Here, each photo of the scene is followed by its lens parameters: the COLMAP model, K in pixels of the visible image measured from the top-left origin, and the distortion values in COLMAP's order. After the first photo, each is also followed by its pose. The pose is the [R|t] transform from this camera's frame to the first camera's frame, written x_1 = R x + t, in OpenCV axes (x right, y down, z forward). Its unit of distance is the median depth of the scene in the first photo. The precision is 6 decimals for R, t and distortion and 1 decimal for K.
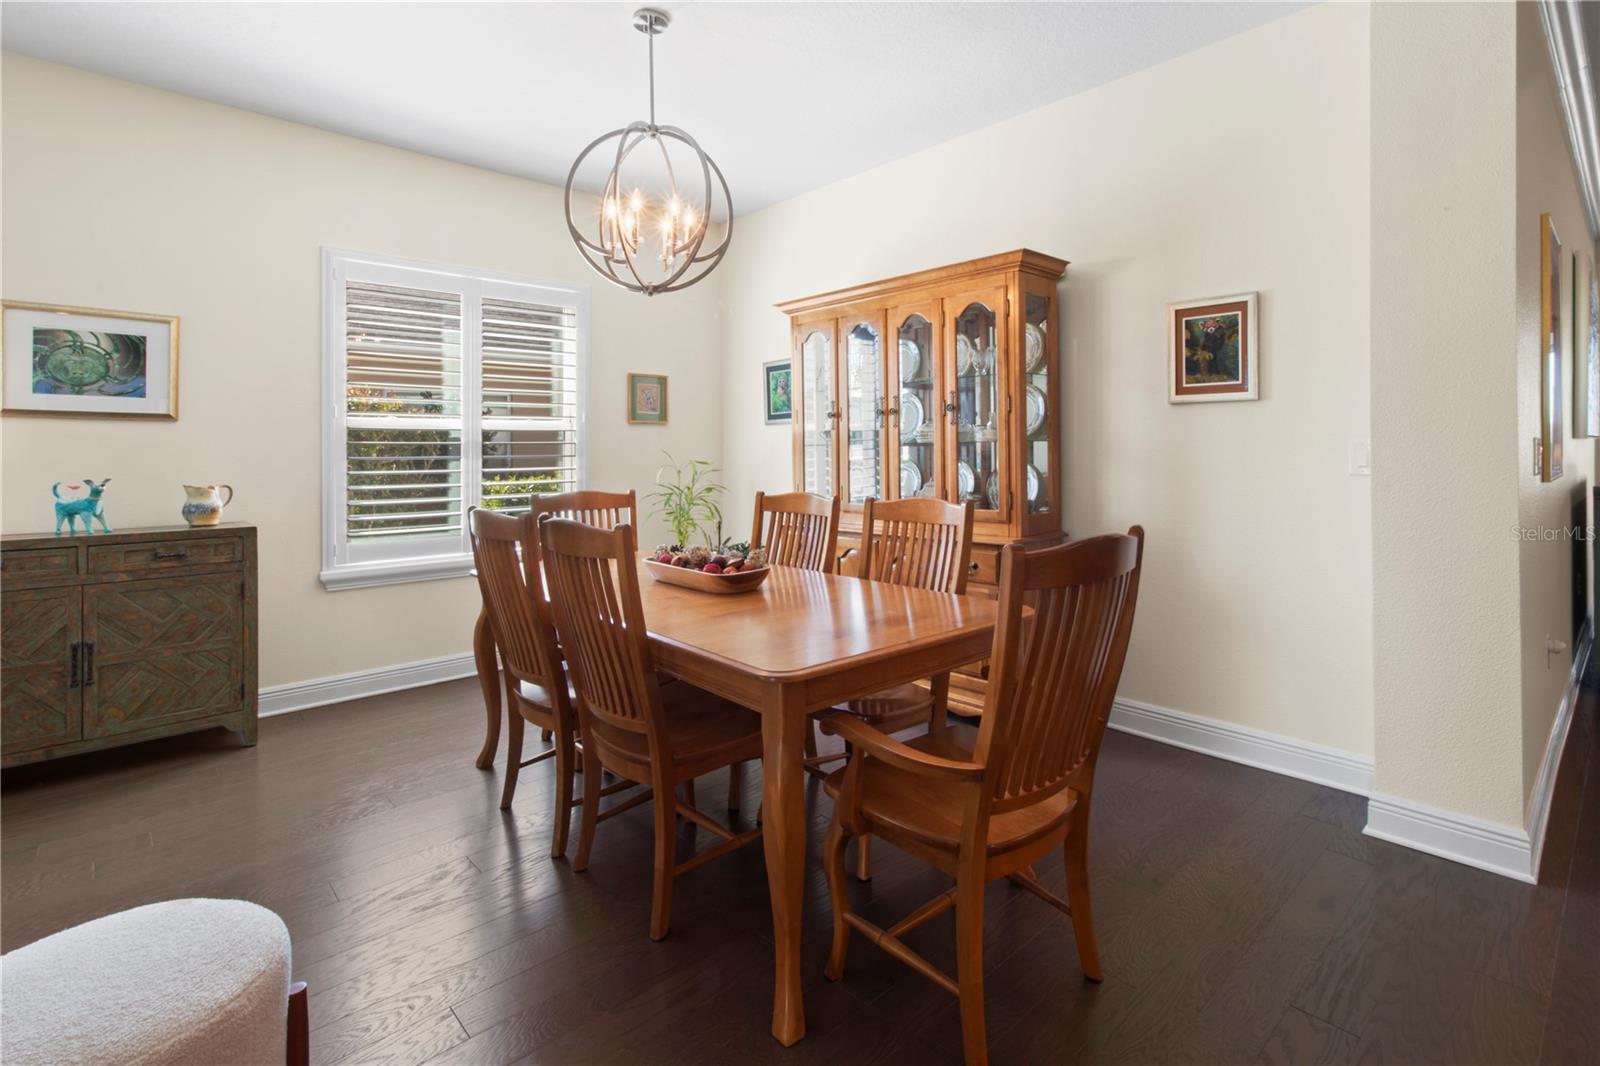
lens RADIAL K [[772.1, 0, 808.4], [0, 772.1, 447.7], [0, 0, 1]] dist [0.002101, 0.000449]
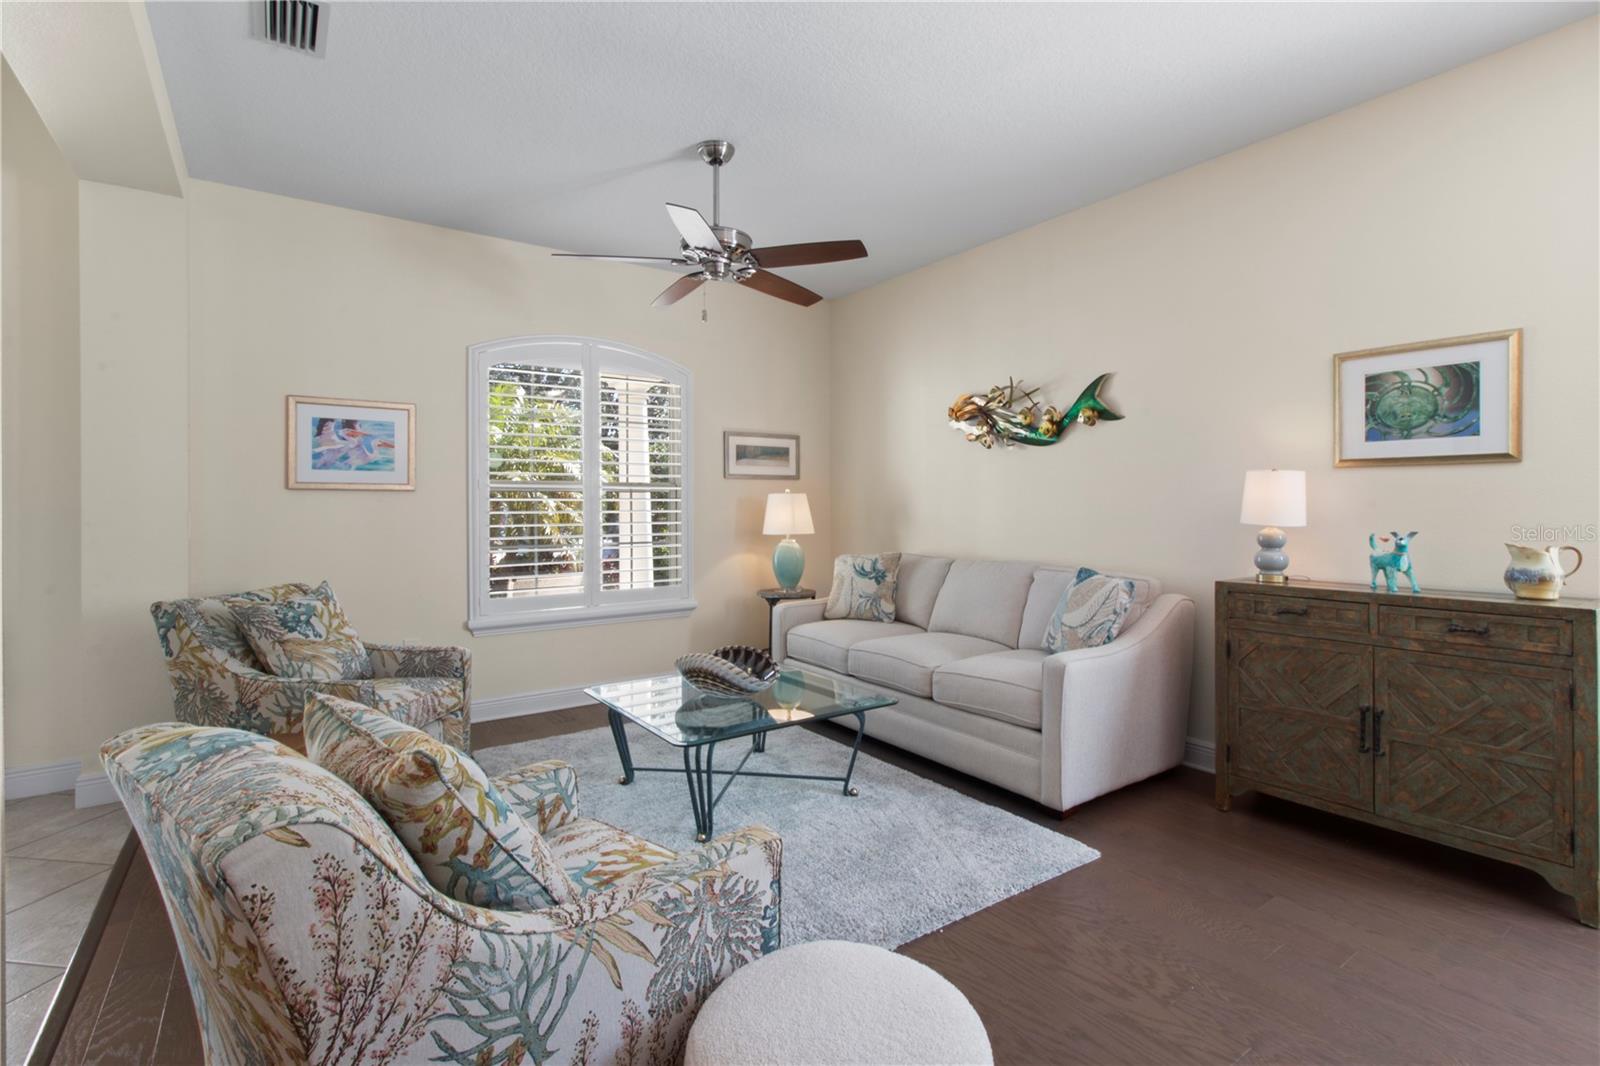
lens RADIAL K [[749.4, 0, 811.7], [0, 749.4, 508.1], [0, 0, 1]] dist [0.002029, 0.000655]
pose [[-0.114425, 0.007328, -0.993405, 0.025736], [0.011802, 0.999912, 0.006016, -0.000180], [0.993362, -0.011036, -0.114502, 0.401165]]
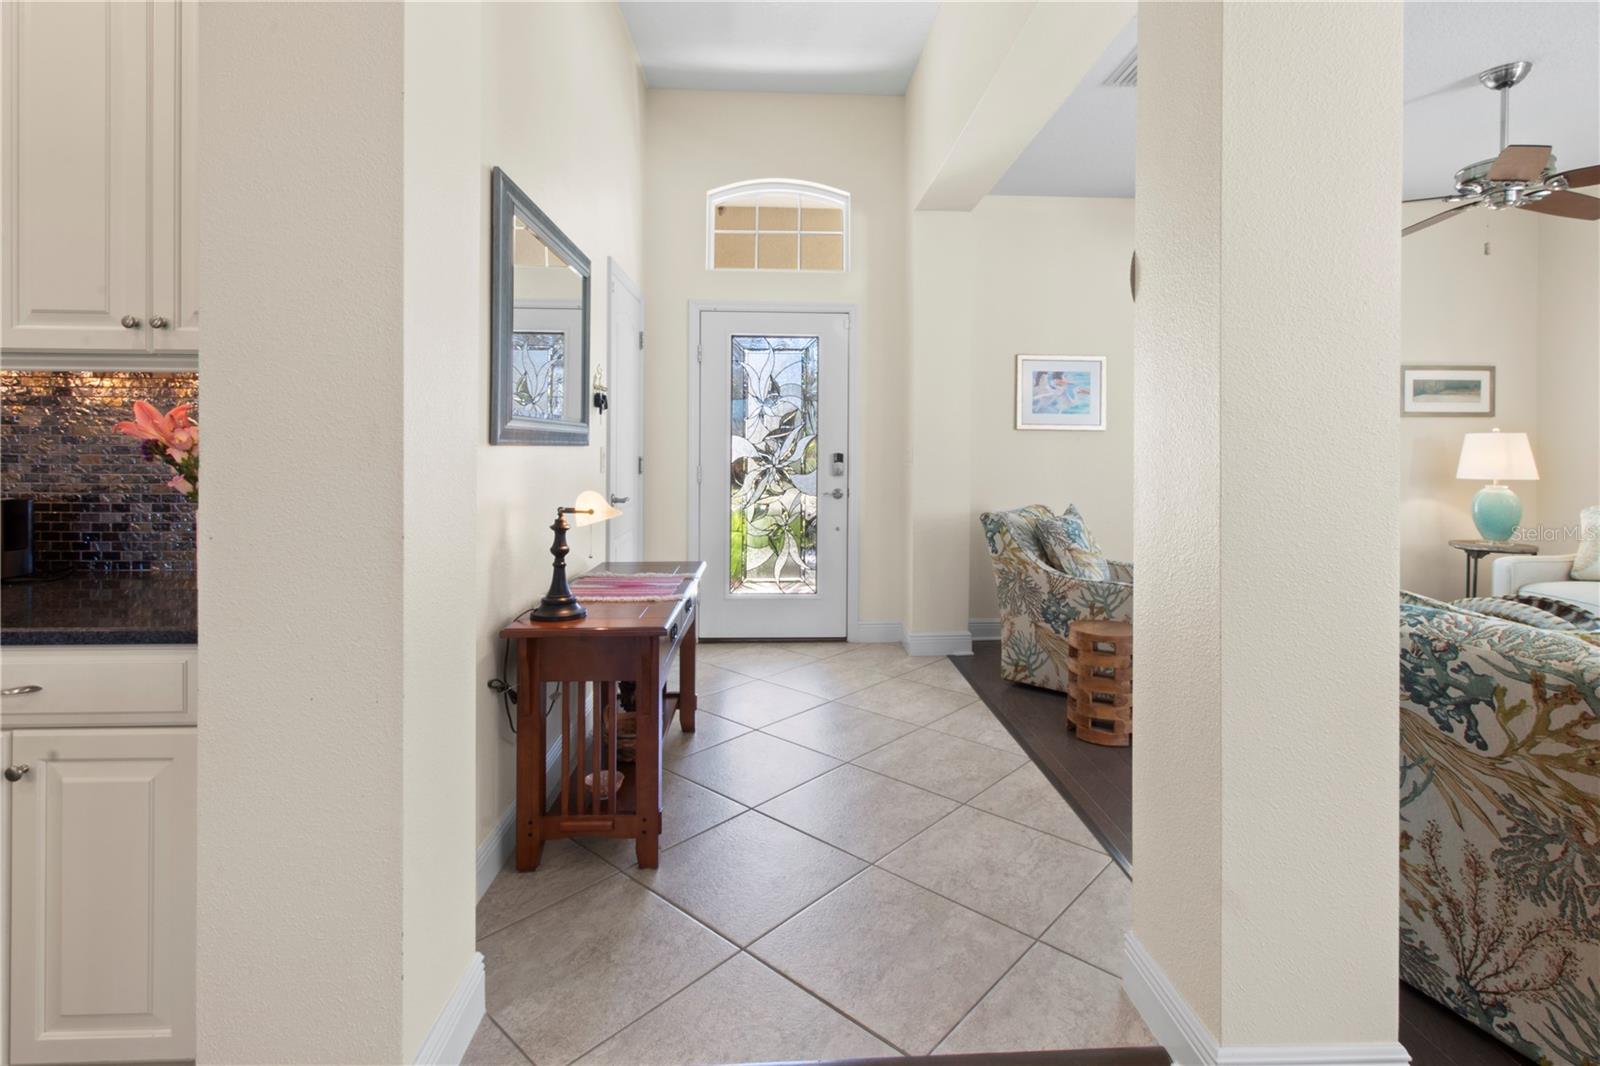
lens RADIAL K [[772.1, 0, 808.4], [0, 772.1, 447.7], [0, 0, 1]] dist [0.002101, 0.000449]
pose [[-0.637233, 0.004071, -0.770661, 0.383398], [0.002780, 0.999992, 0.002983, -0.002728], [0.770667, -0.000242, -0.637239, 0.097532]]
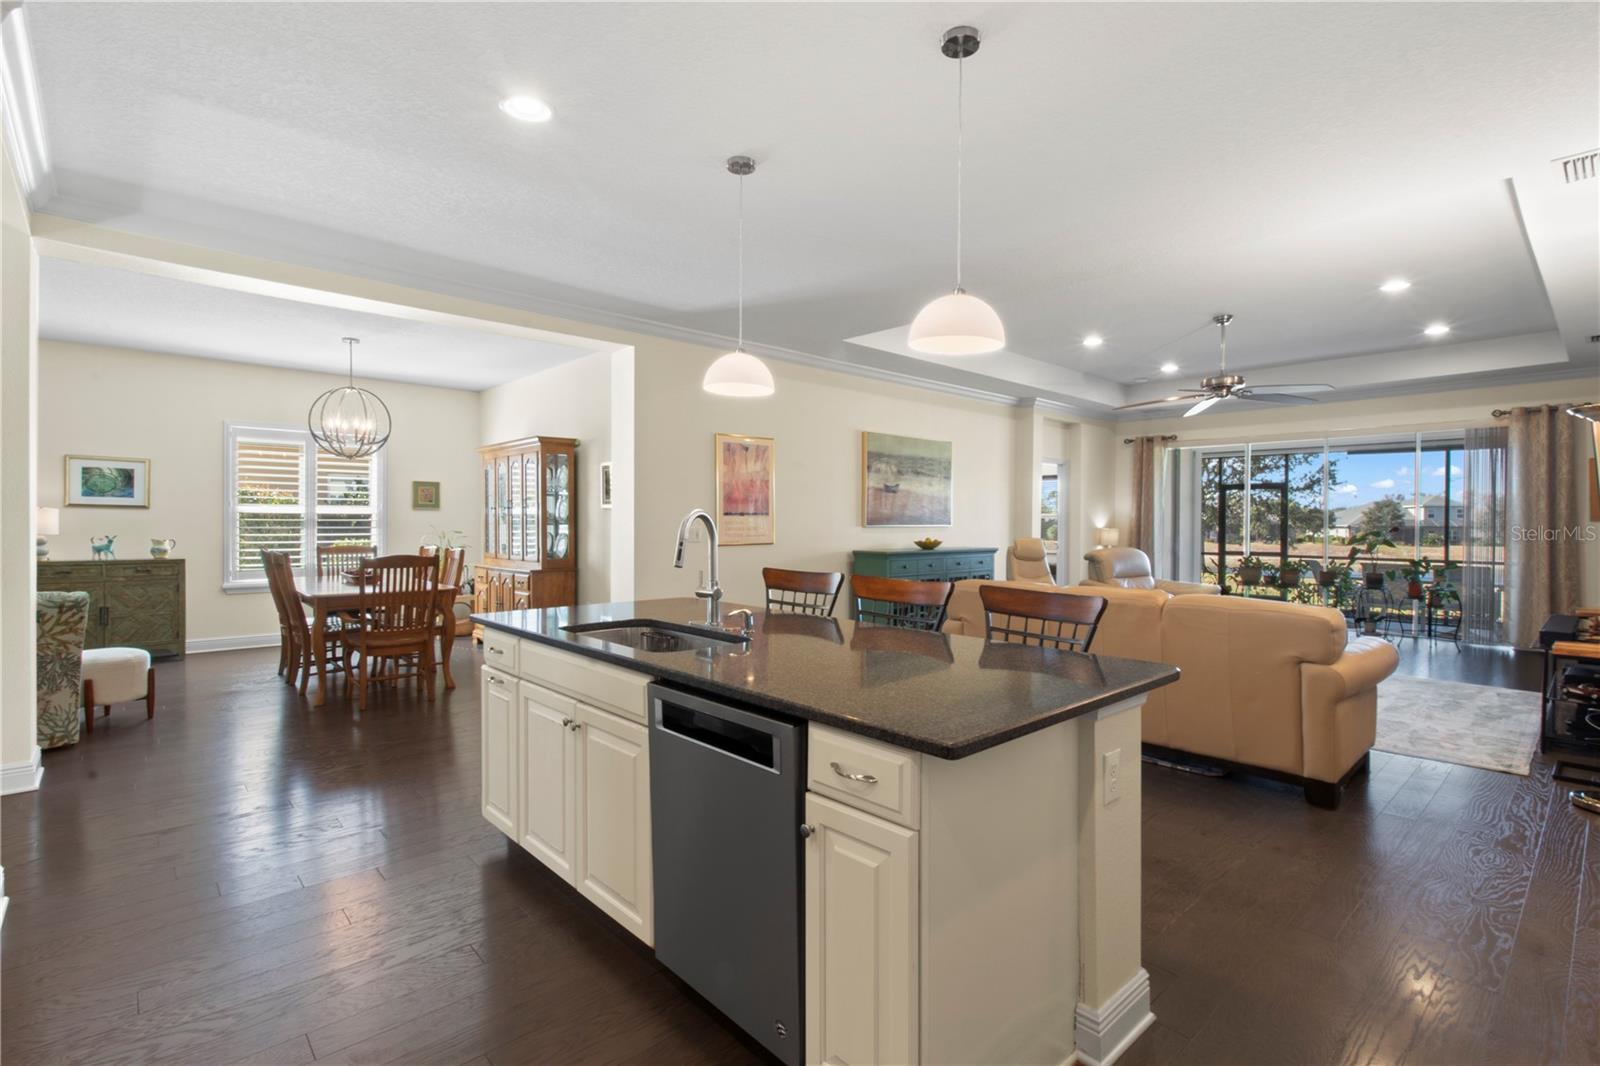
lens RADIAL K [[758.5, 0, 812.9], [0, 758.5, 526.5], [0, 0, 1]] dist [0.002118, 0.000269]
pose [[0.999905, 0.013451, 0.003109, 1.059534], [-0.013486, 0.999839, 0.011823, -0.037926], [-0.002950, -0.011864, 0.999925, -1.155370]]
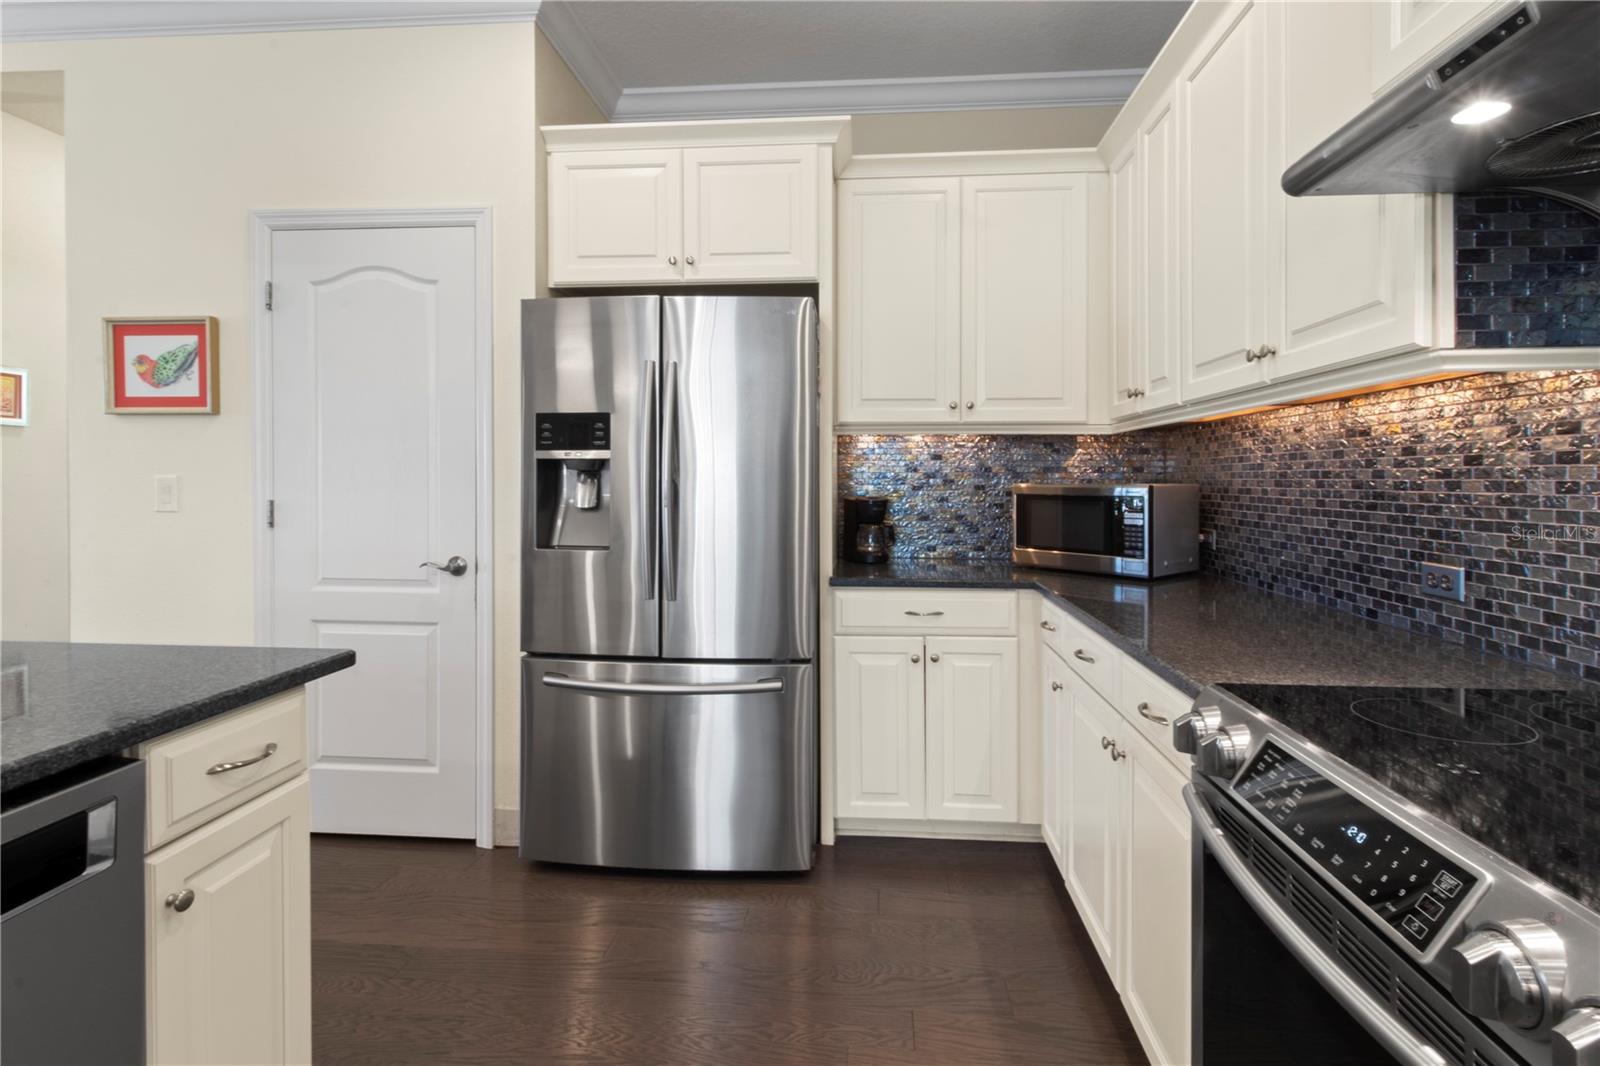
lens RADIAL K [[754.6, 0, 818.6], [0, 754.6, 479.1], [0, 0, 1]] dist [0.002834, 0.000272]
pose [[-0.683483, 0.005805, 0.729944, 0.627030], [-0.001096, 0.999959, -0.008978, -0.005592], [-0.729966, -0.006936, -0.683448, -0.615282]]
